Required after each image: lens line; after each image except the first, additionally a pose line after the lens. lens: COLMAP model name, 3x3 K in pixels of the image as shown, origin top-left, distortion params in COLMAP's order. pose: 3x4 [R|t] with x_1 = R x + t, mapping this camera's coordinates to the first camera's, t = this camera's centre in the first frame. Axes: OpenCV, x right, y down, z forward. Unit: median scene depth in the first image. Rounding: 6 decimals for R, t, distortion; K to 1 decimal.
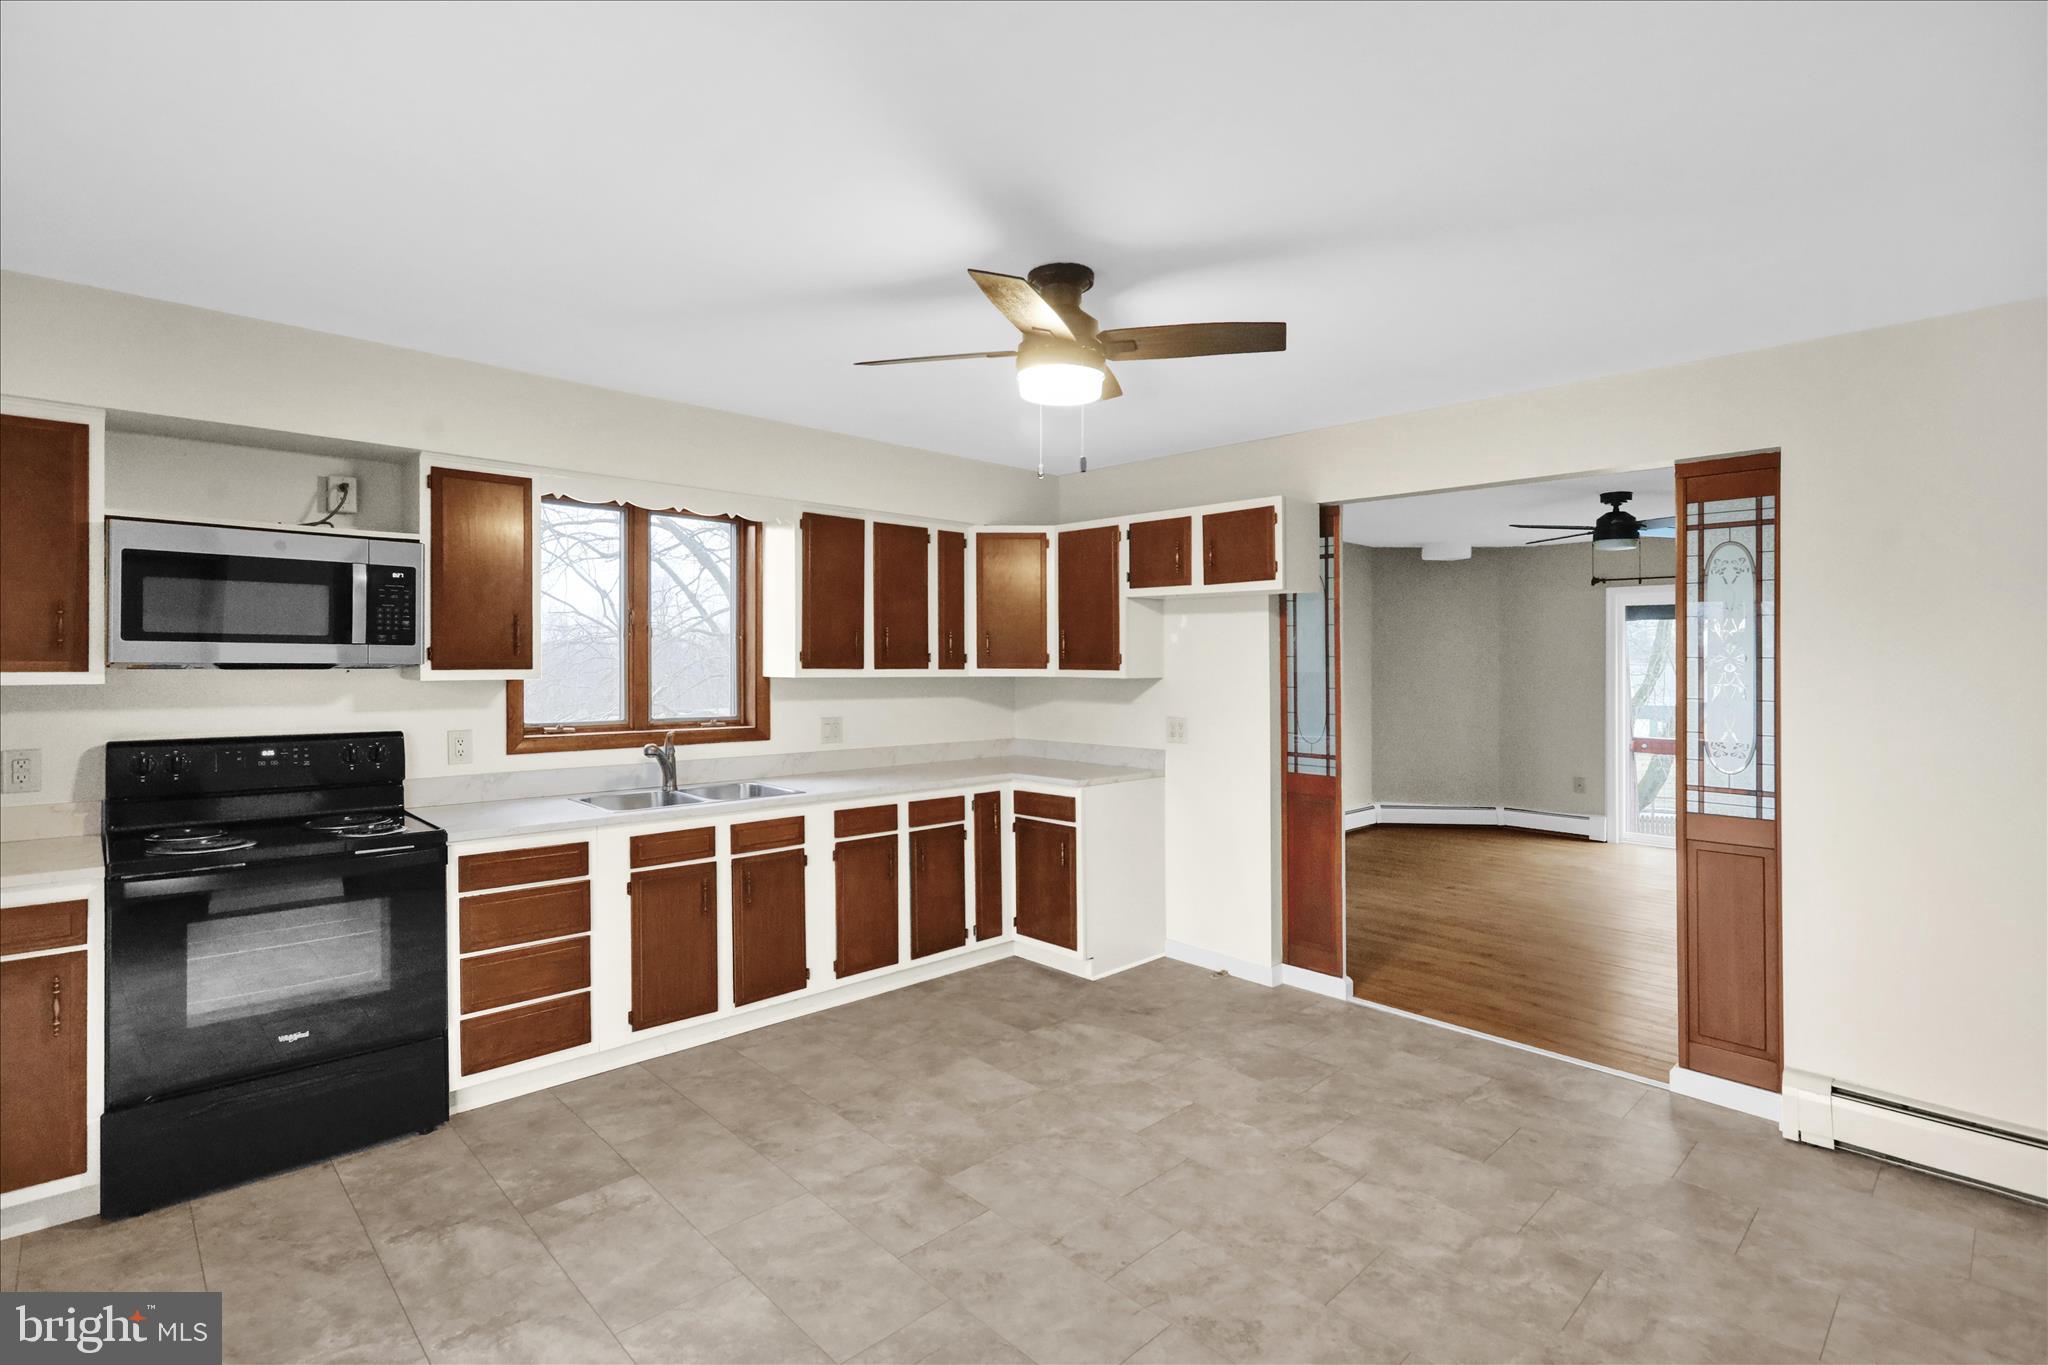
lens RADIAL K [[962.2, 0, 1008.4], [0, 962.2, 675.8], [0, 0, 1]] dist [0.017086, 0.000864]
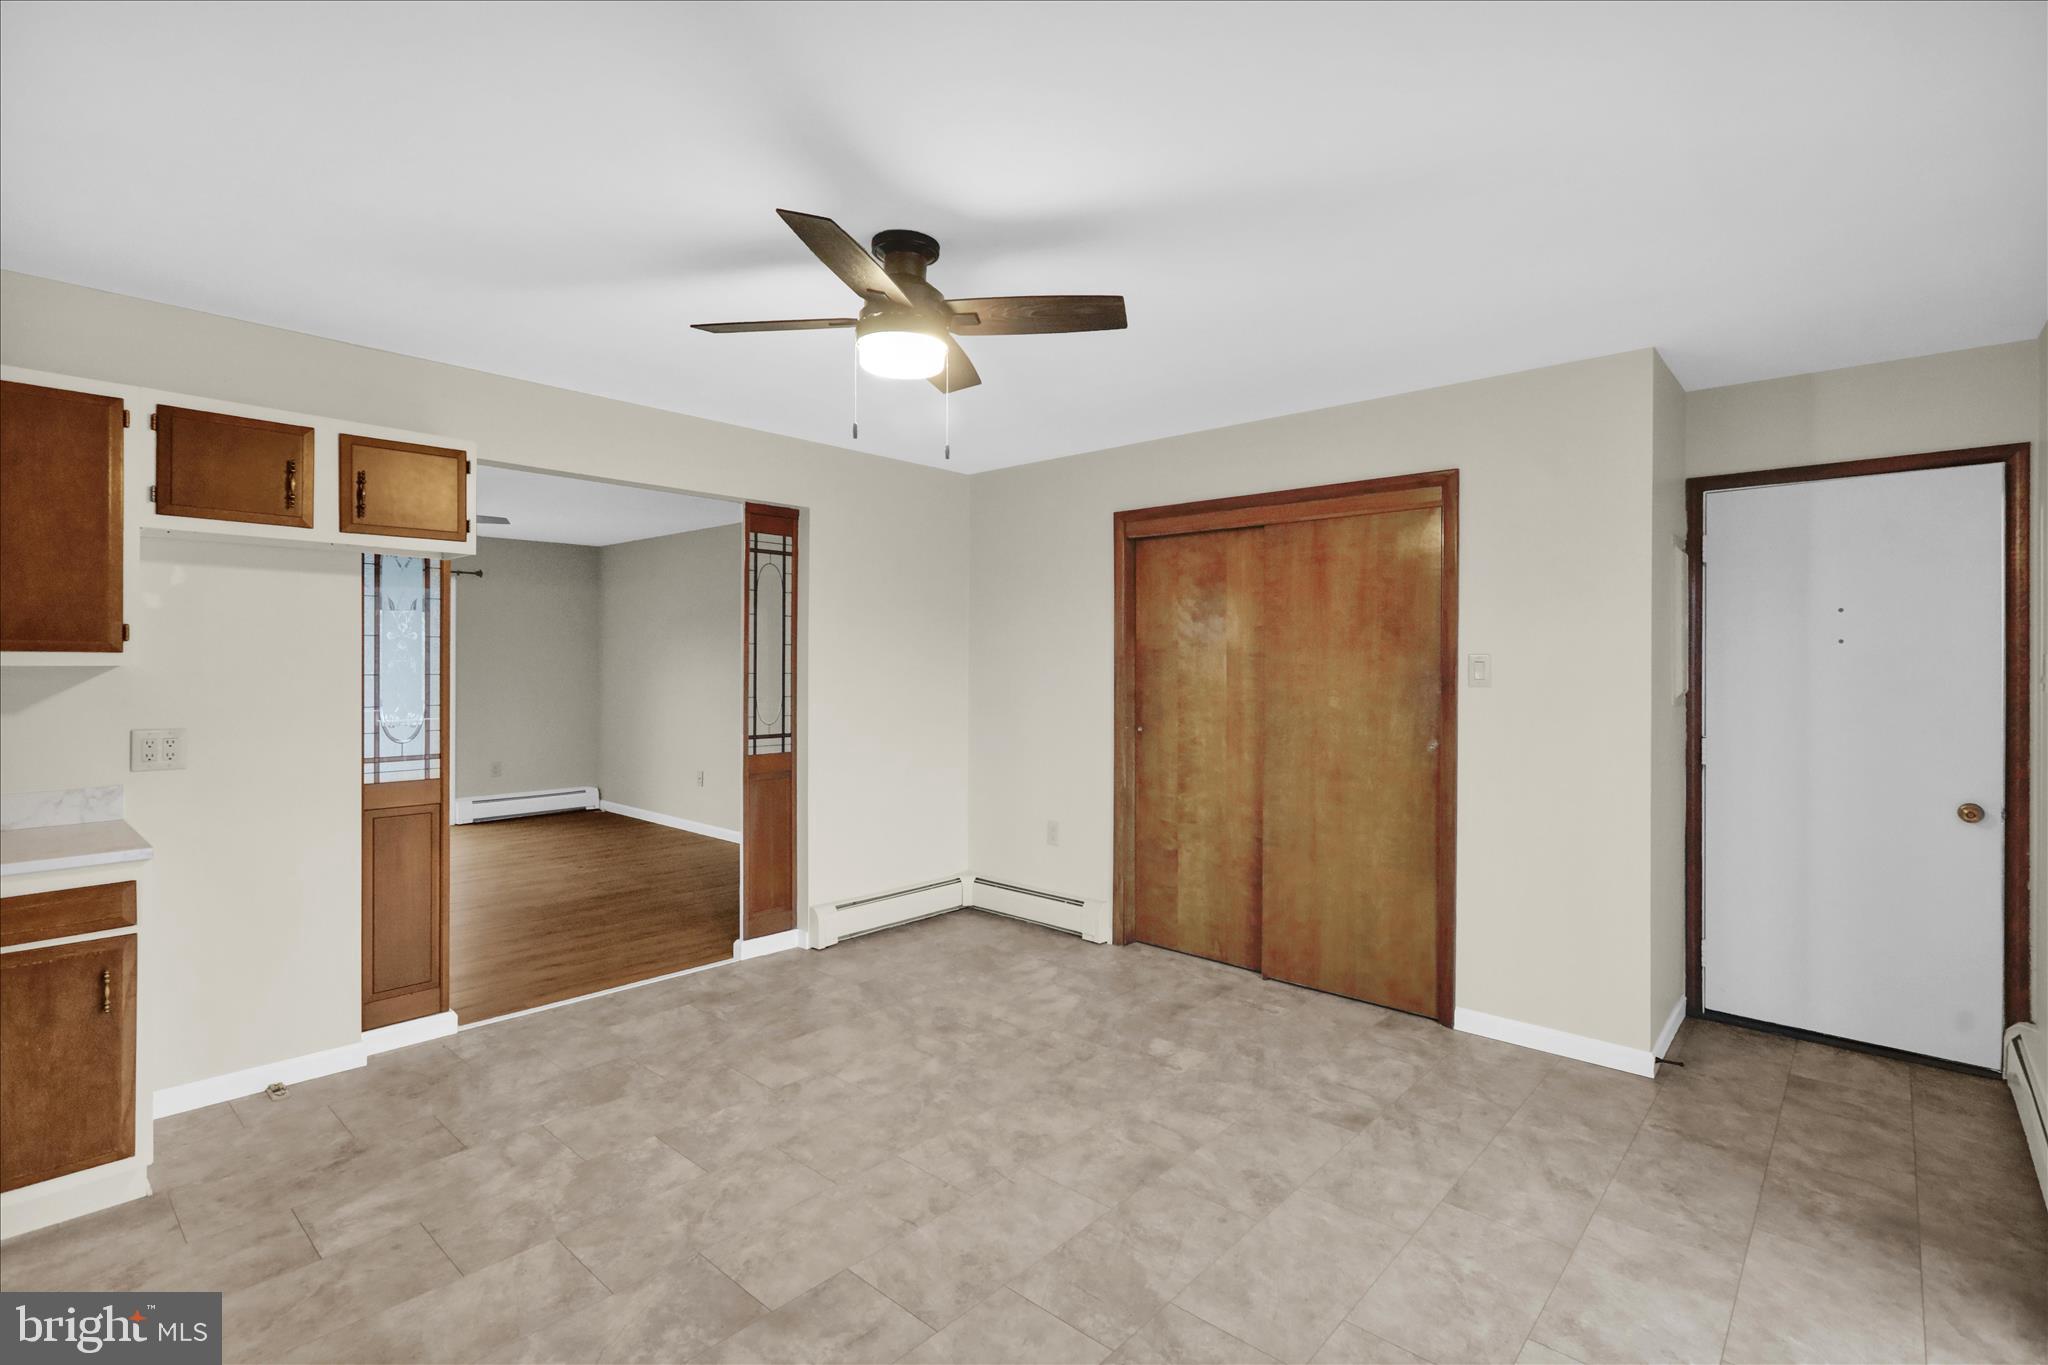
lens RADIAL K [[962.2, 0, 1029.7], [0, 962.2, 696.3], [0, 0, 1]] dist [0.017086, 0.000864]
pose [[-0.077805, -0.047441, 0.995839, -0.723320], [0.001134, 0.998862, 0.047674, -0.009259], [-0.996968, 0.004839, -0.077663, 0.730718]]
